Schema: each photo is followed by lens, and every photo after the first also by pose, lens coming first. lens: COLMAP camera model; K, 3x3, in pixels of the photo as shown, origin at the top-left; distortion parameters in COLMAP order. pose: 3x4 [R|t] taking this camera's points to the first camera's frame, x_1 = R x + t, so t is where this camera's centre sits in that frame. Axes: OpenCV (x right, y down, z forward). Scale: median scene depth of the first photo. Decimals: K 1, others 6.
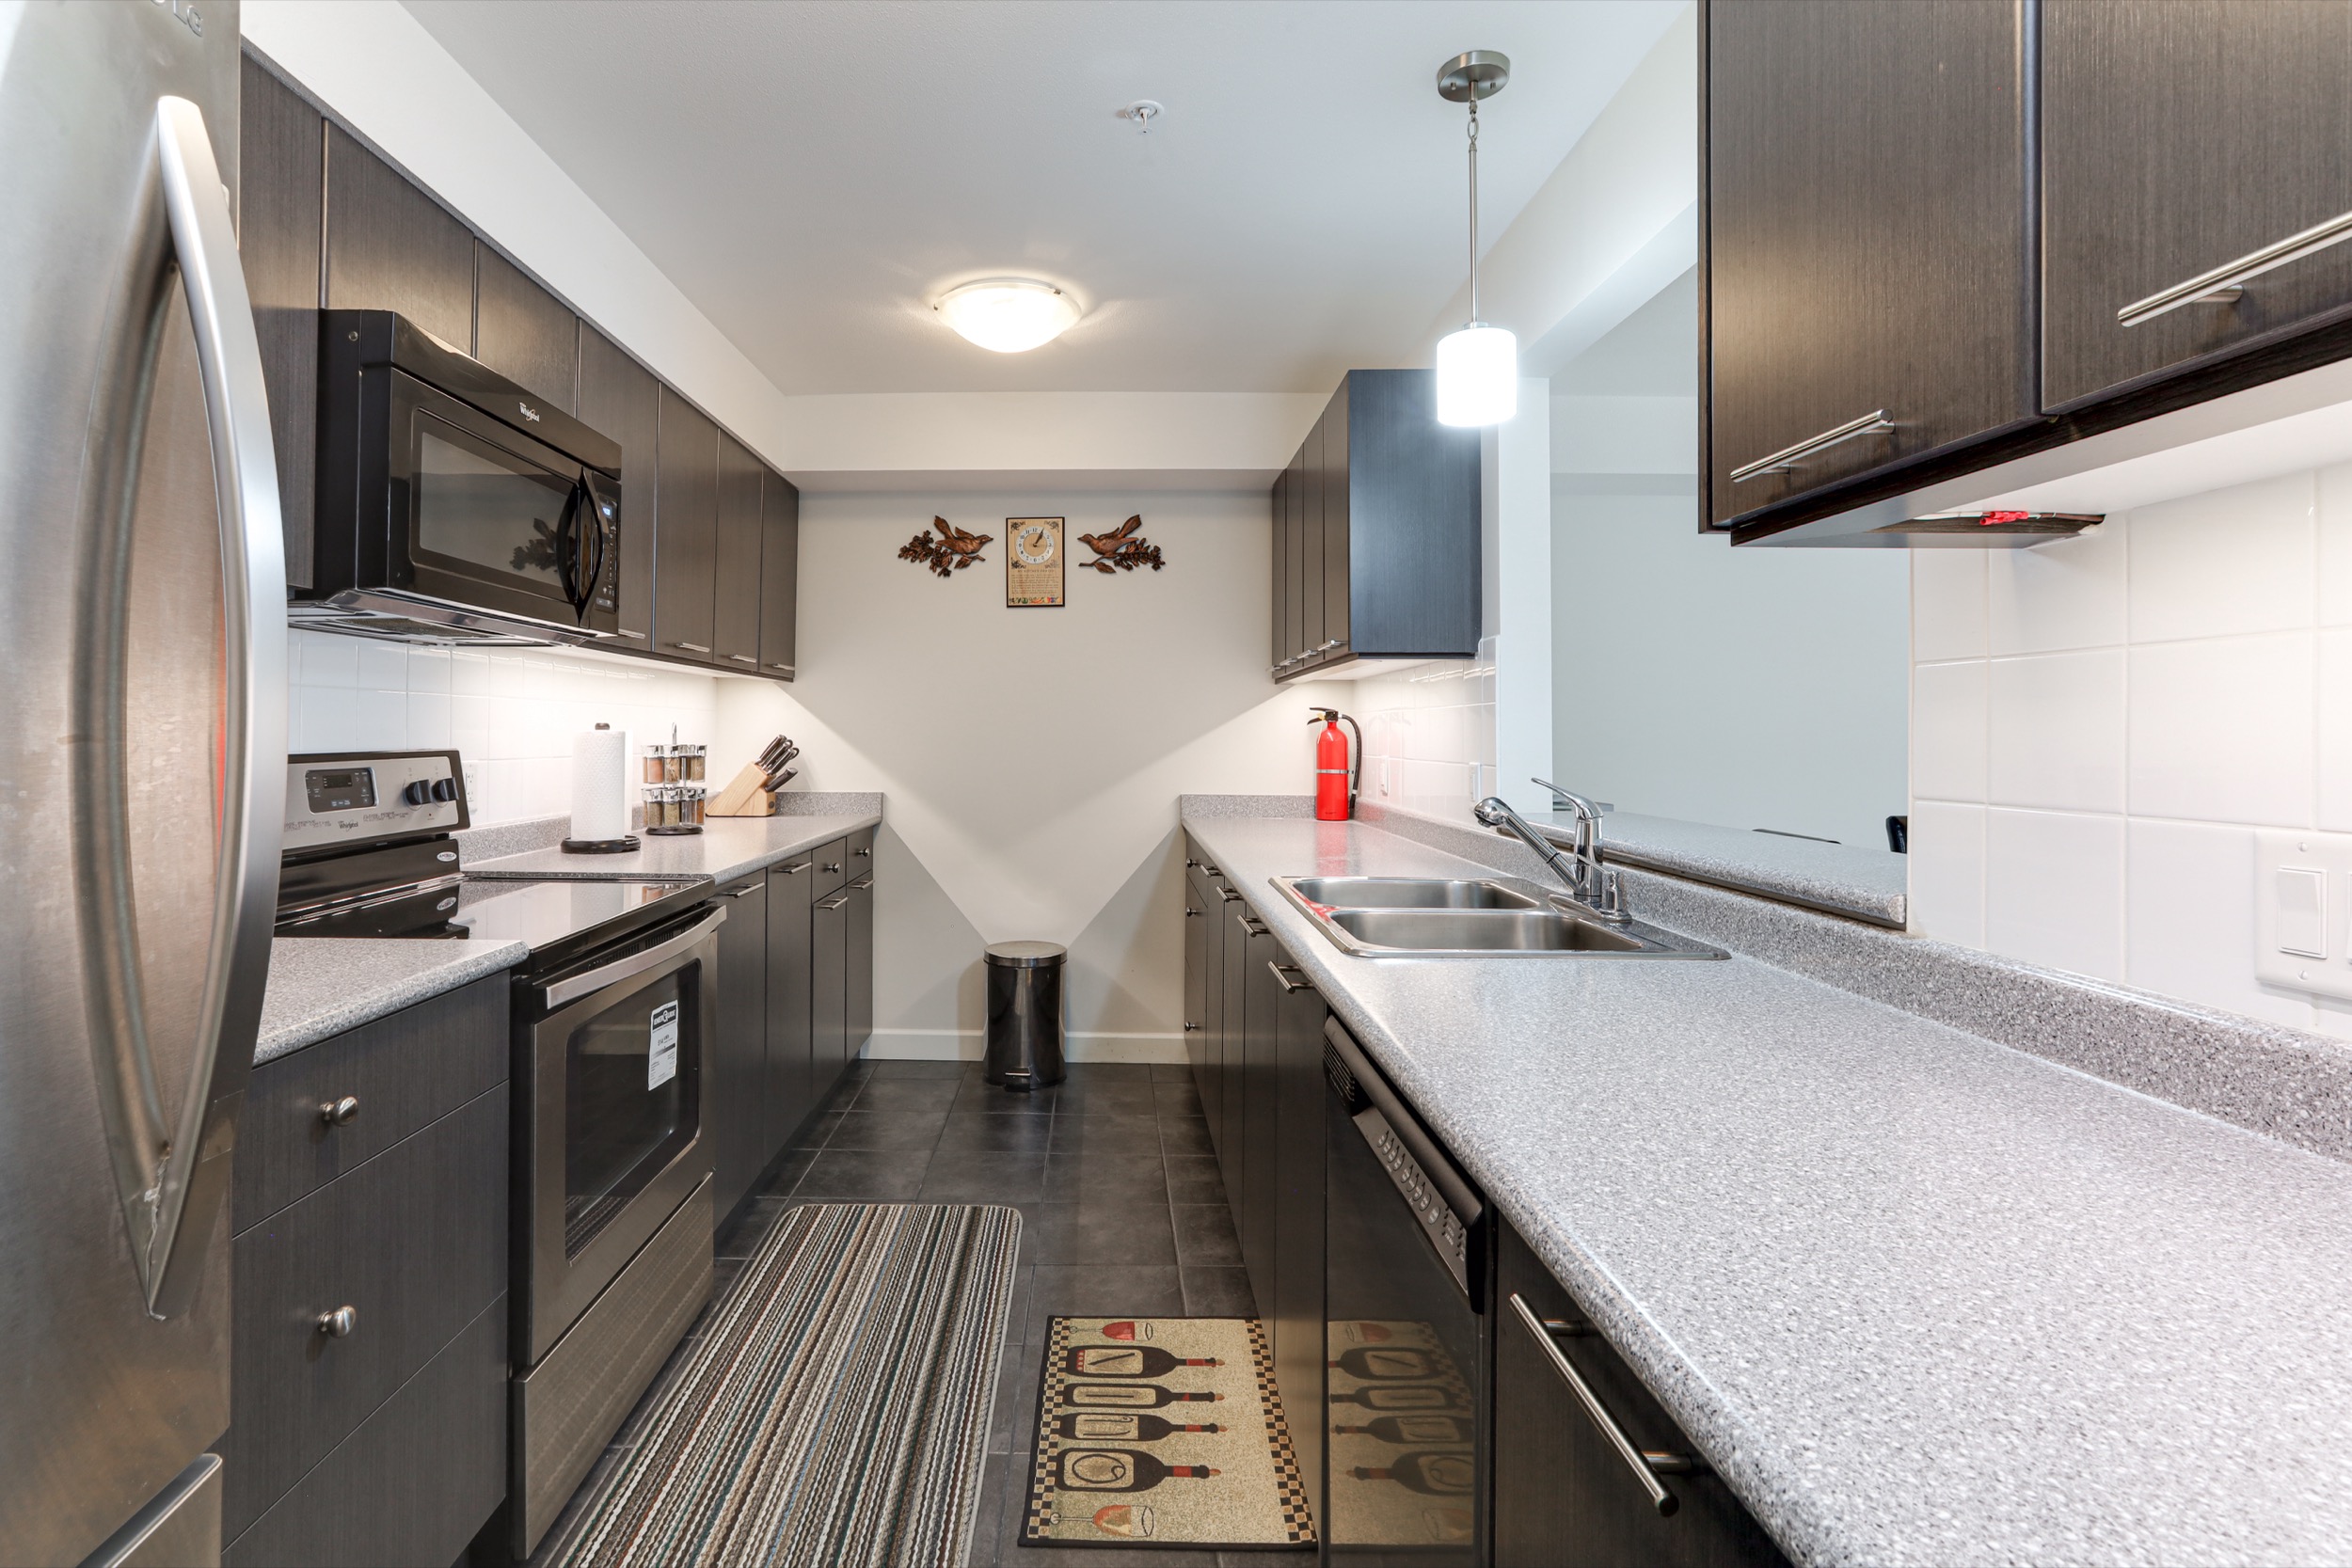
lens RADIAL K [[1116.1, 0, 1064.6], [0, 1116.1, 712.4], [0, 0, 1]] dist [-0.018676, 0.013457]
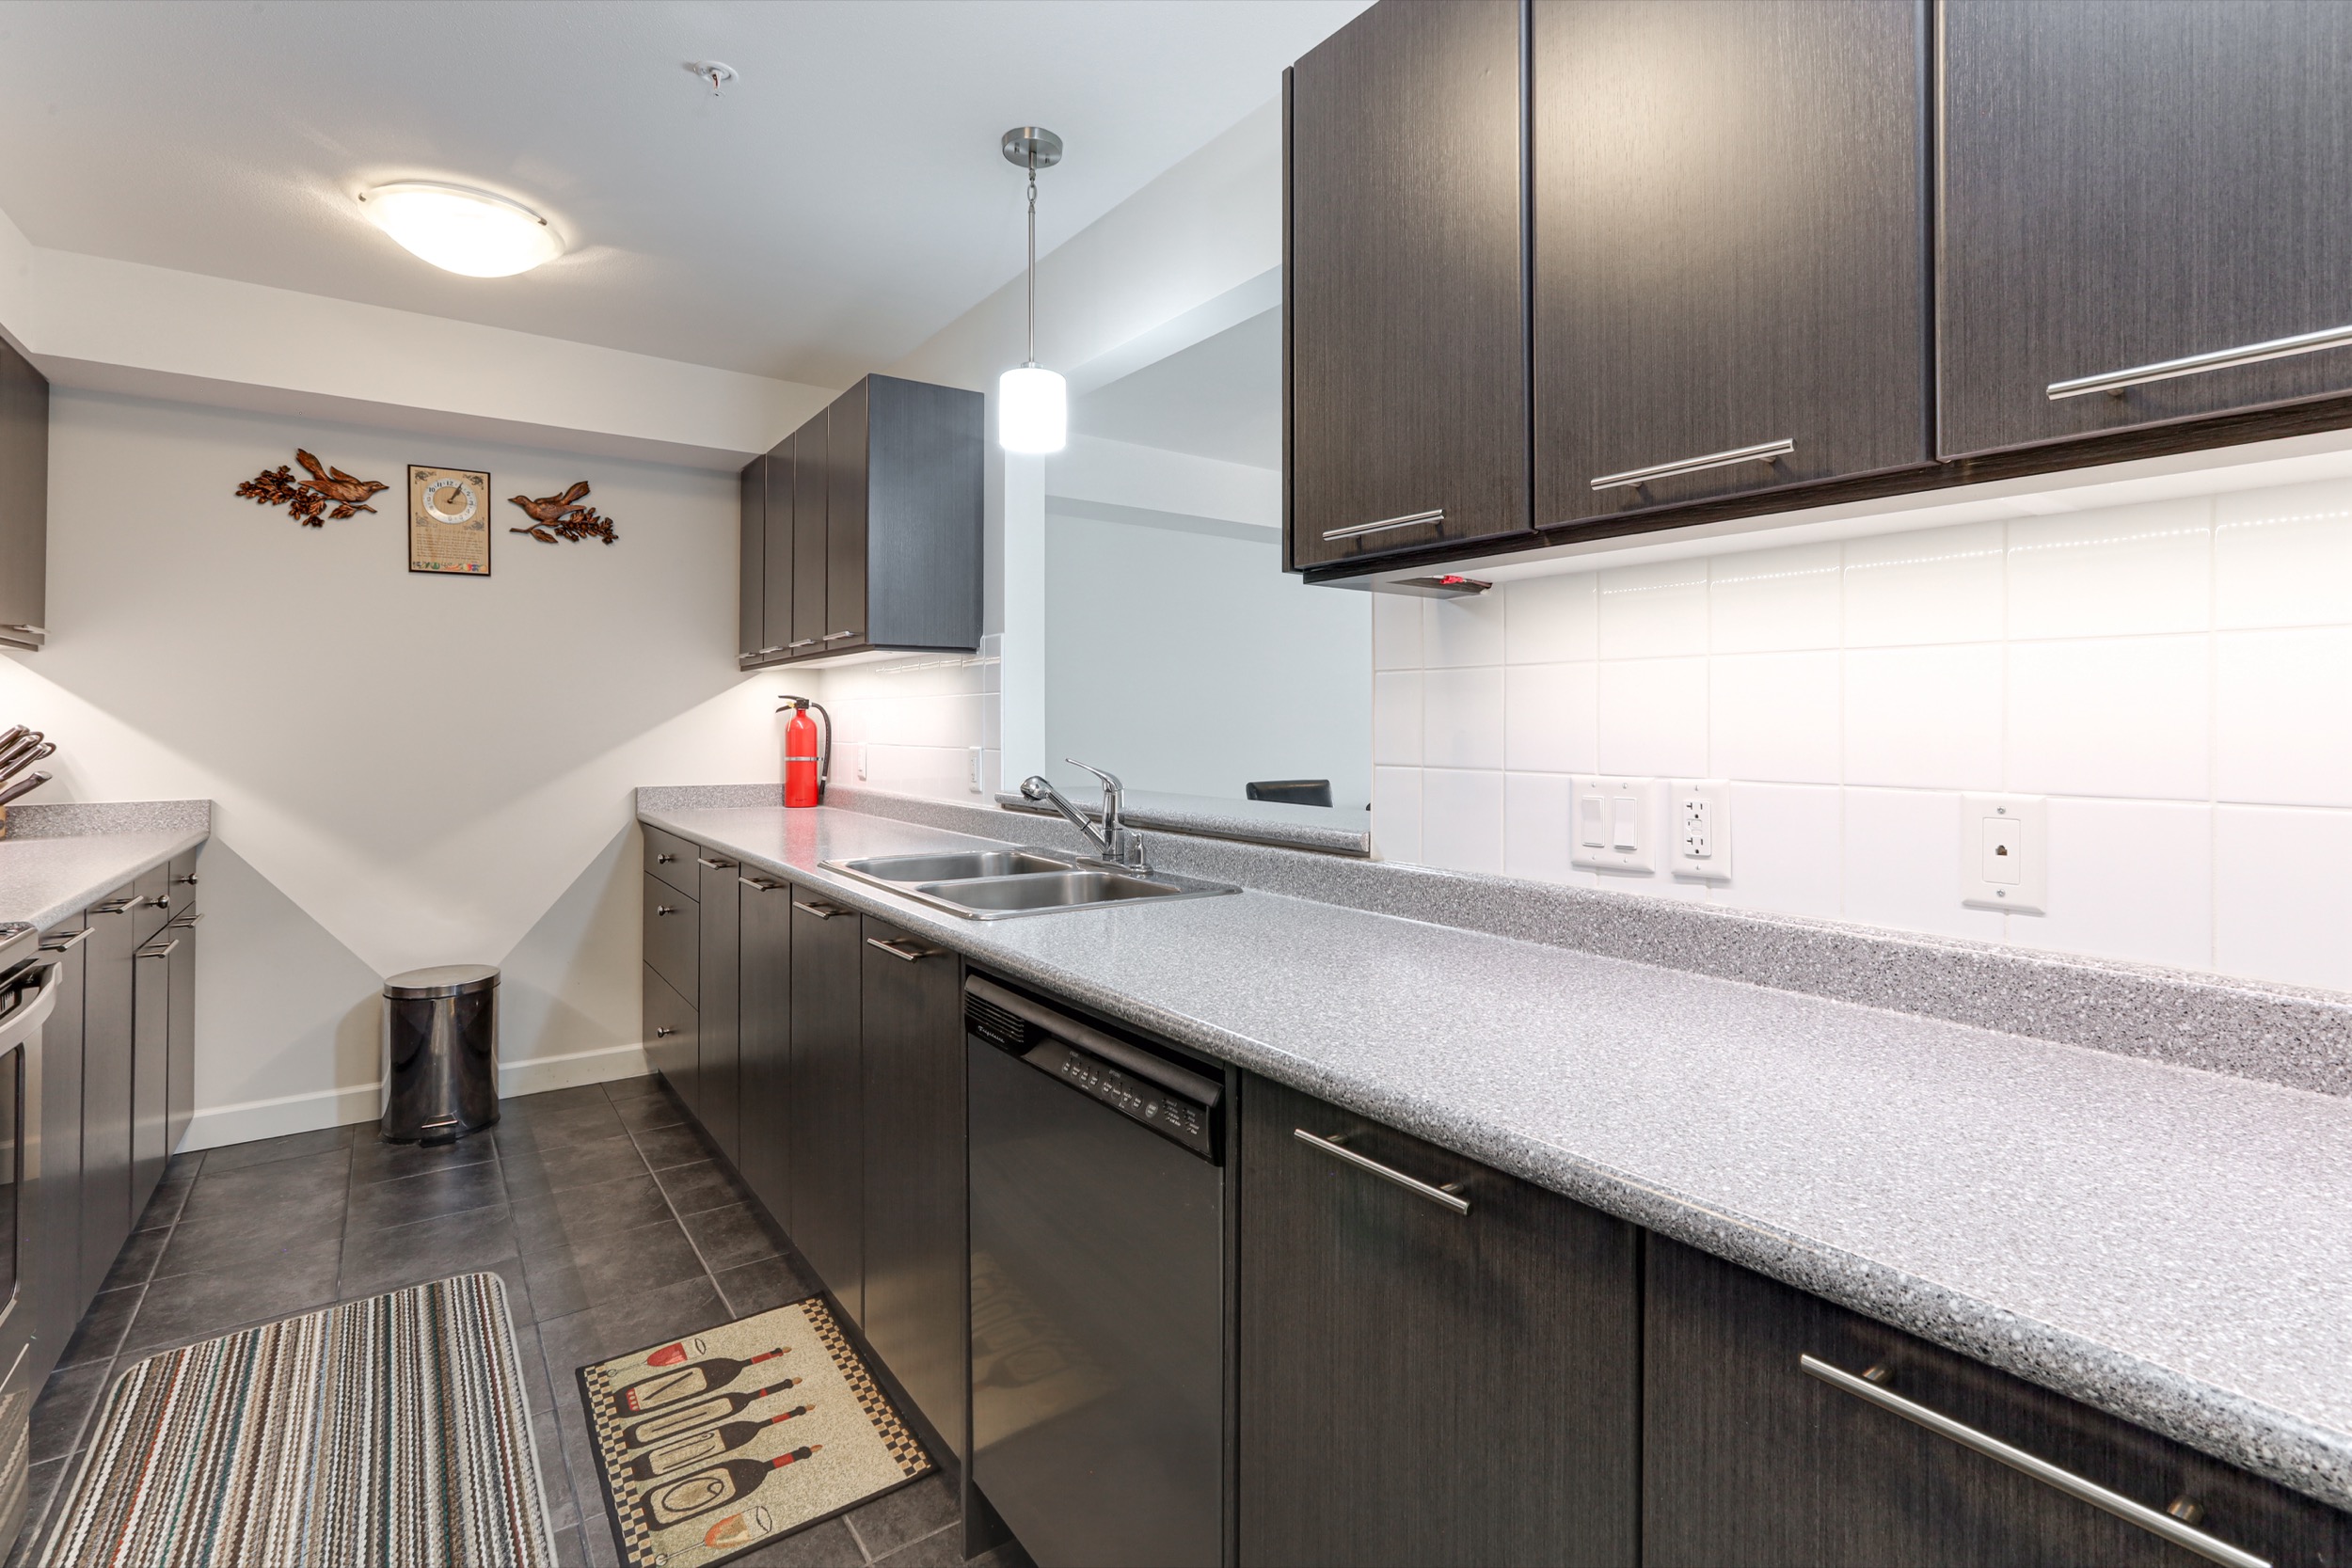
lens RADIAL K [[1116.1, 0, 1165.1], [0, 1116.1, 704.7], [0, 0, 1]] dist [-0.018676, 0.013457]
pose [[0.801881, 0.003797, 0.597472, -0.201038], [-0.006911, 0.999972, 0.002920, -0.002443], [-0.597444, -0.006471, 0.801884, -0.002854]]
